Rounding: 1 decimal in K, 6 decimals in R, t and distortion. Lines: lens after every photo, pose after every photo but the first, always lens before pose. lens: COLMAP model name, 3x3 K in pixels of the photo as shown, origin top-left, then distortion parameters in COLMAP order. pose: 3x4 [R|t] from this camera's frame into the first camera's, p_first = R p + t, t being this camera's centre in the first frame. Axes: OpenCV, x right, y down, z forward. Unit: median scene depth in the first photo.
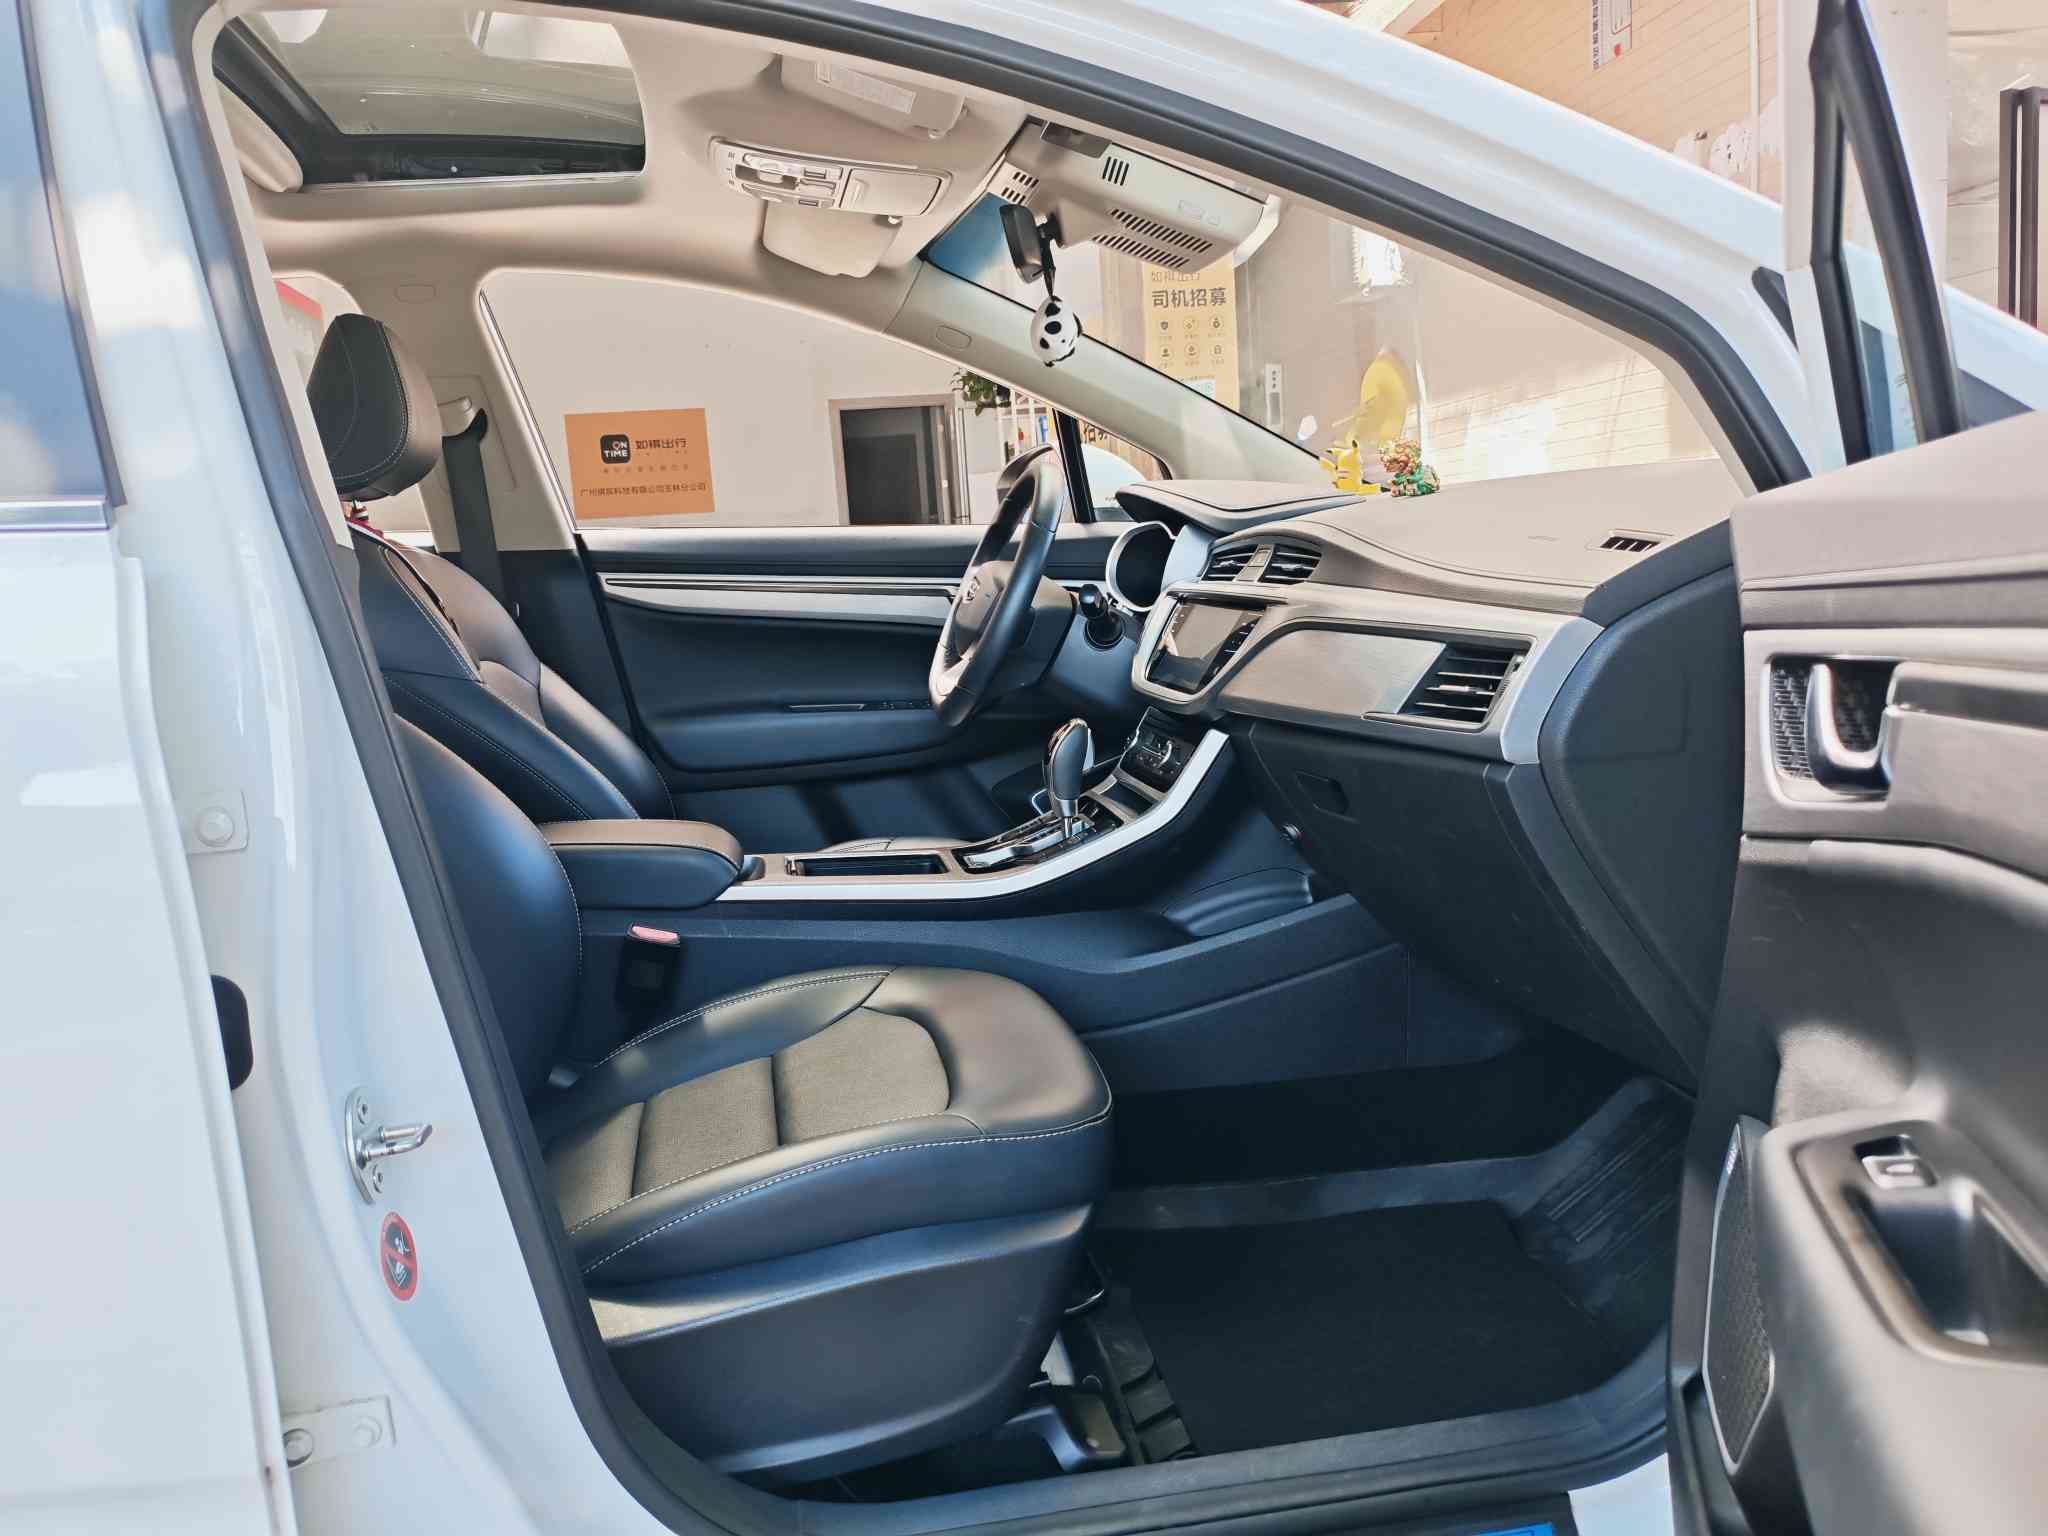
lens RADIAL K [[1594.5, 0, 1003.1], [0, 1594.5, 780.0], [0, 0, 1]] dist [0.026169, -0.063705]
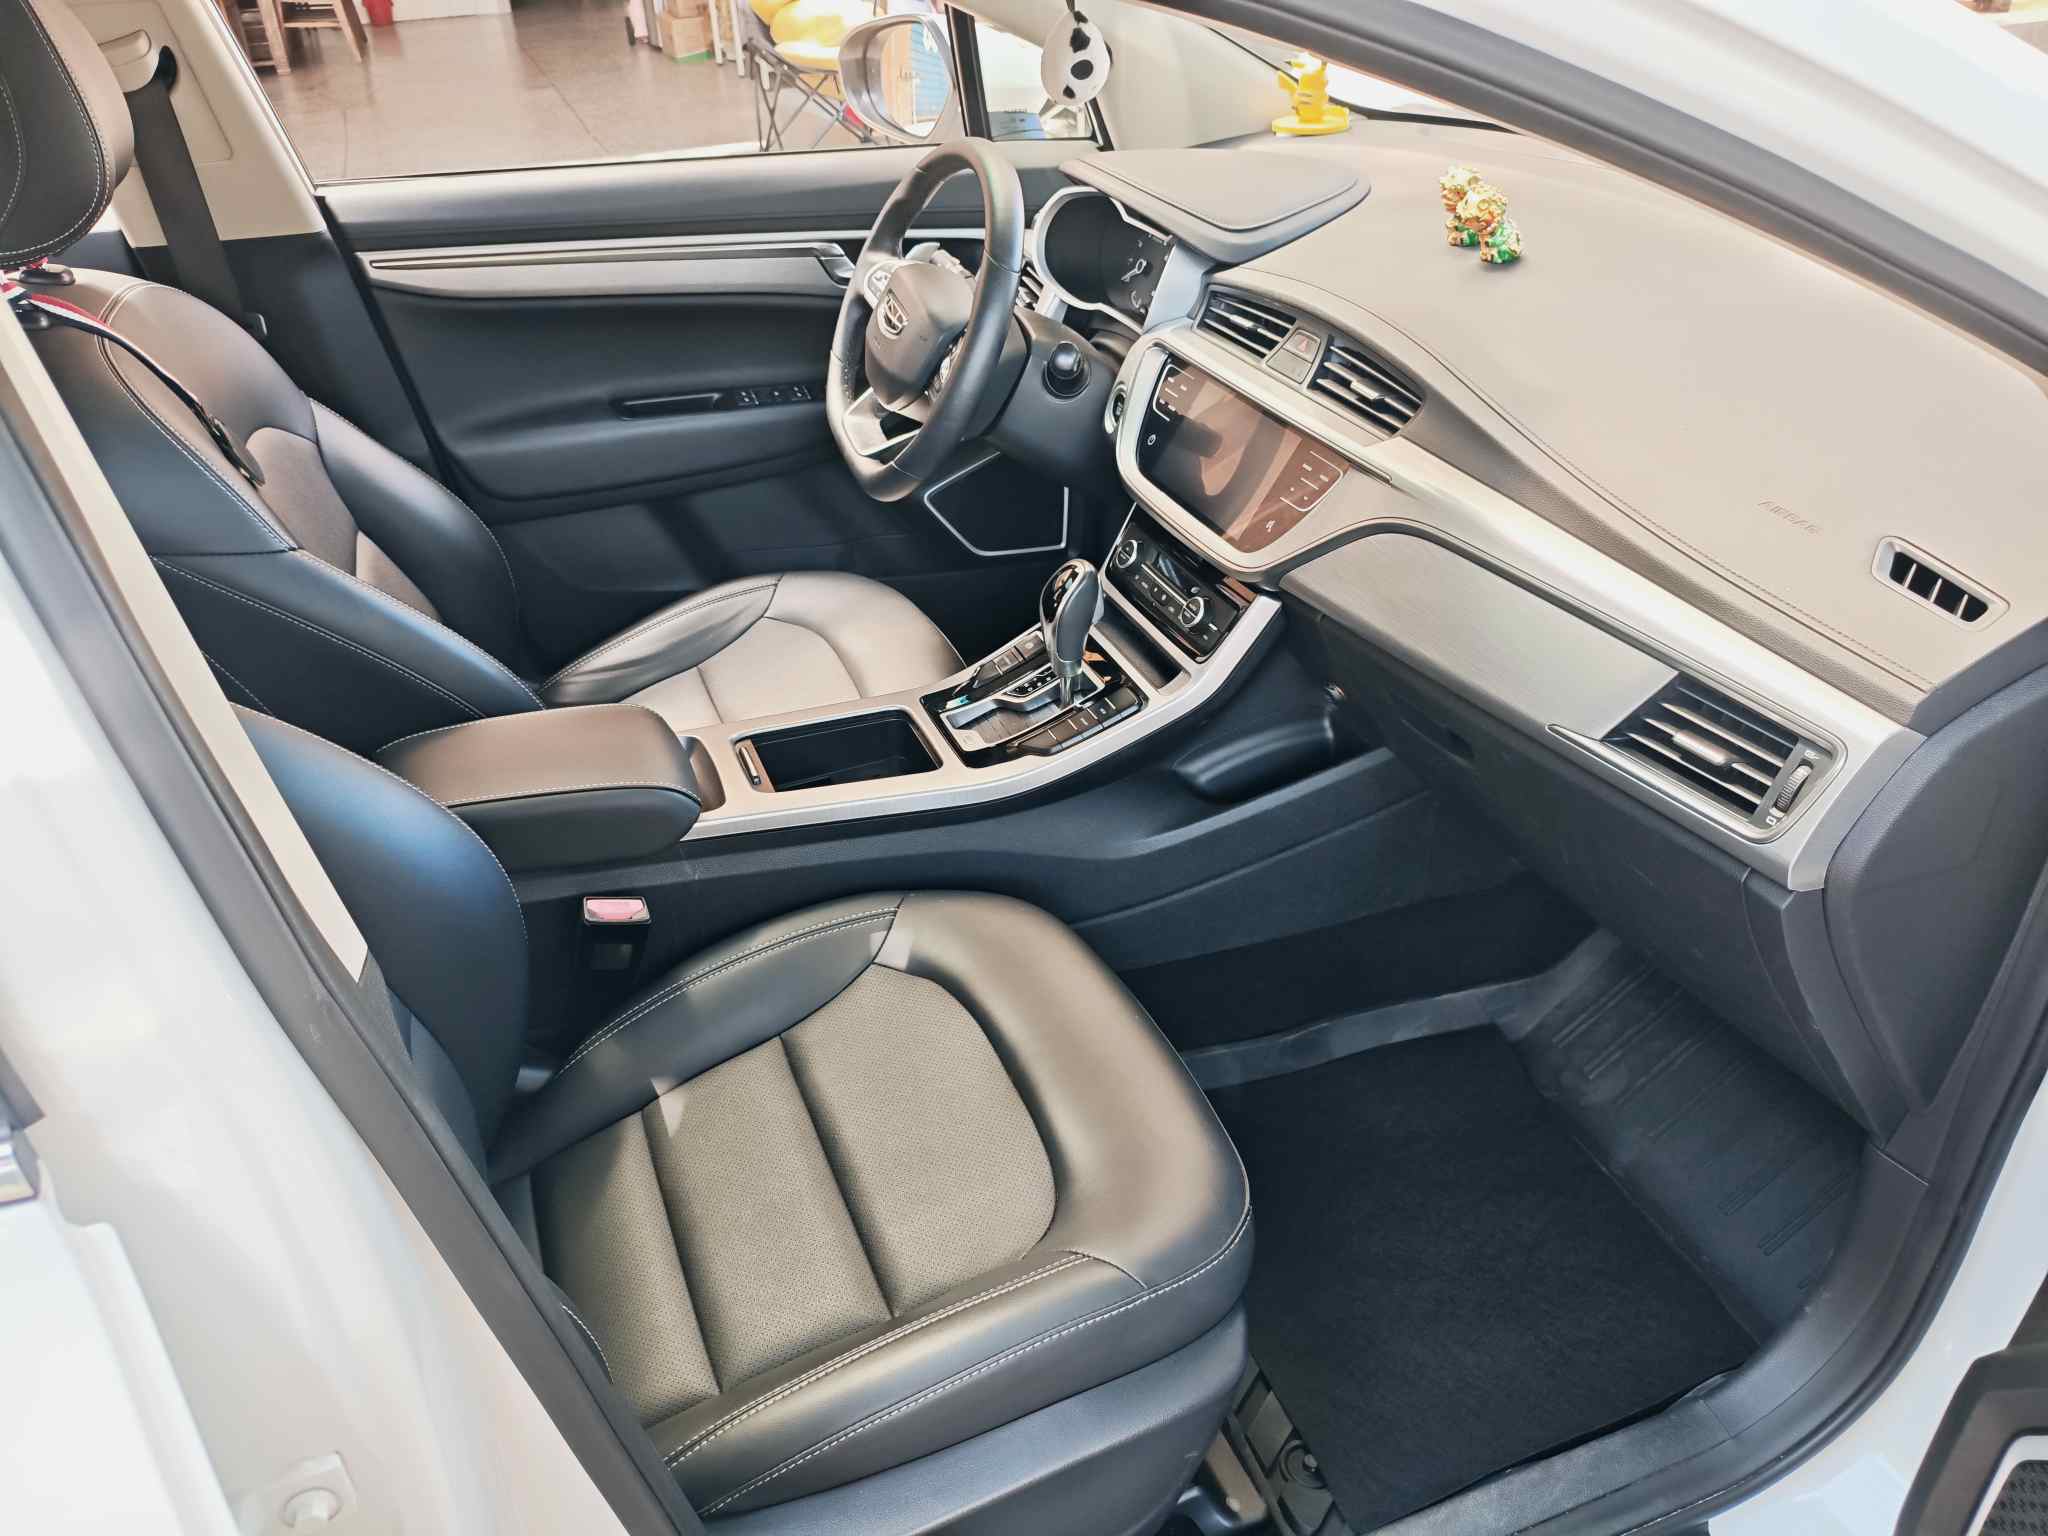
lens RADIAL K [[1594.5, 0, 1009.5], [0, 1594.5, 780.5], [0, 0, 1]] dist [0.026169, -0.063705]
pose [[0.979517, -0.085439, 0.182338, -0.152363], [0.008346, 0.921967, 0.387179, -0.256867], [-0.201190, -0.377727, 0.903795, 0.229055]]
